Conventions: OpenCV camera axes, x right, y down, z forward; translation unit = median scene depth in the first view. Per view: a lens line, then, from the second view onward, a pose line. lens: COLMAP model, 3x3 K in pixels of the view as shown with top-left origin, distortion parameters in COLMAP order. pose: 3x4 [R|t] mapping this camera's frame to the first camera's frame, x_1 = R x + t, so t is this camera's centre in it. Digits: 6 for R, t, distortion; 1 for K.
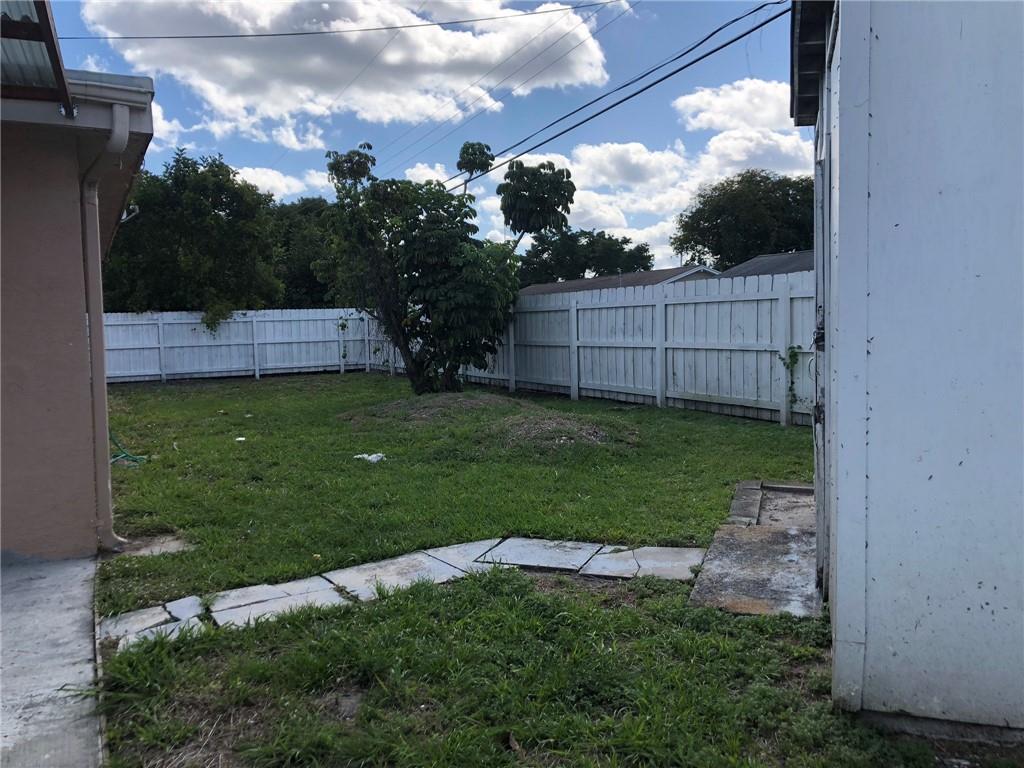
lens RADIAL K [[840.1, 0, 512.5], [0, 840.1, 381.7], [0, 0, 1]] dist [0.042236, -0.040616]
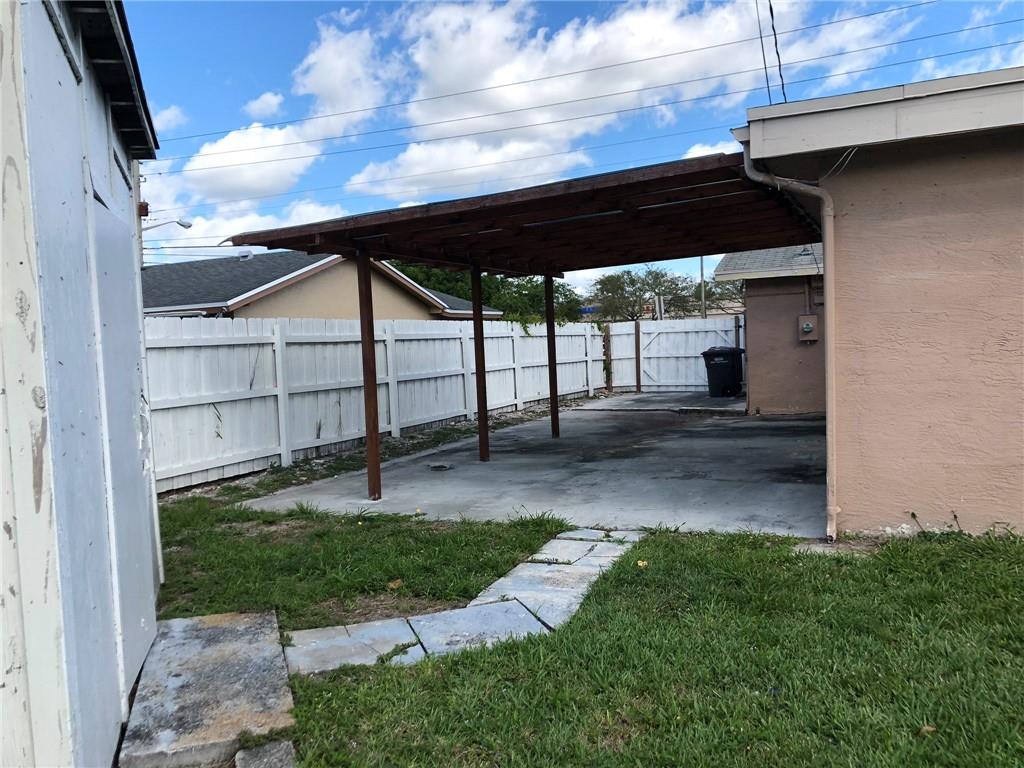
lens RADIAL K [[840.1, 0, 512.1], [0, 840.1, 385.1], [0, 0, 1]] dist [0.042236, -0.040616]
pose [[-0.788084, 0.094469, -0.608275, 0.551177], [0.013329, 0.990541, 0.136569, -0.170528], [0.615423, 0.099520, -0.781889, 1.826857]]
